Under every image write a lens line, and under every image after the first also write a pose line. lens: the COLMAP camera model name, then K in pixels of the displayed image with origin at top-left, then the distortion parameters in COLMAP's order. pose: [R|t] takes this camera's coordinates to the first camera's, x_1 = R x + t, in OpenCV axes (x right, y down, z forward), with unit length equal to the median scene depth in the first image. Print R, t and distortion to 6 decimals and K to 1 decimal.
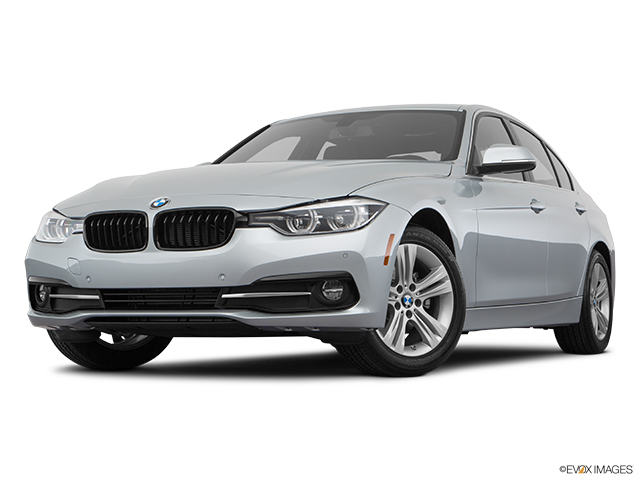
lens RADIAL K [[1205.2, 0, 317.9], [0, 1205.2, 238.9], [0, 0, 1]] dist [0.191087, 0.000000]
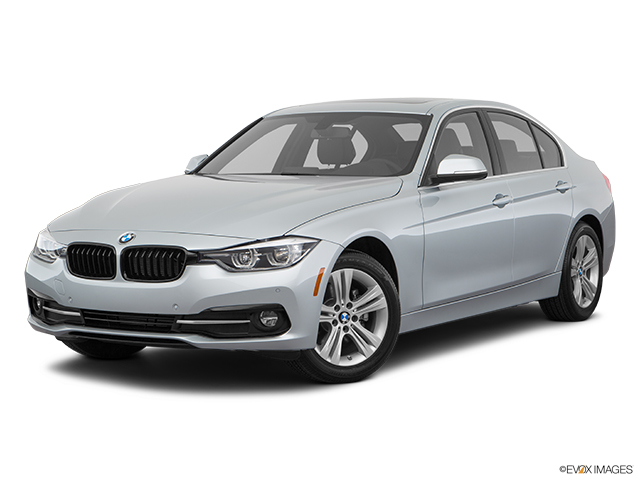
lens RADIAL K [[1312.6, 0, 319.8], [0, 1312.6, 239.9], [0, 0, 1]] dist [0.232708, 0.000000]
pose [[0.995593, 0.002708, -0.093738, 0.170284], [0.008034, 0.993445, 0.114031, -0.167793], [0.093433, -0.114281, 0.989045, -0.237308]]
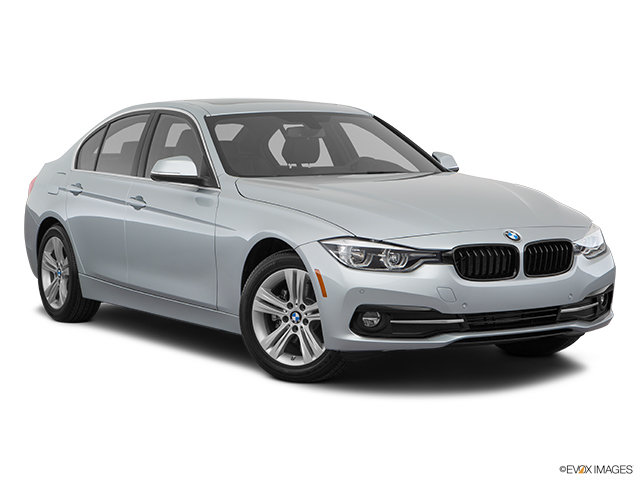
lens RADIAL K [[1312.6, 0, 319.6], [0, 1312.6, 240.5], [0, 0, 1]] dist [0.232708, 0.000000]
pose [[0.545749, -0.061419, 0.835695, -1.257864], [-0.031399, 0.995111, 0.093640, -0.134367], [-0.837360, -0.077344, 0.541153, 0.459794]]
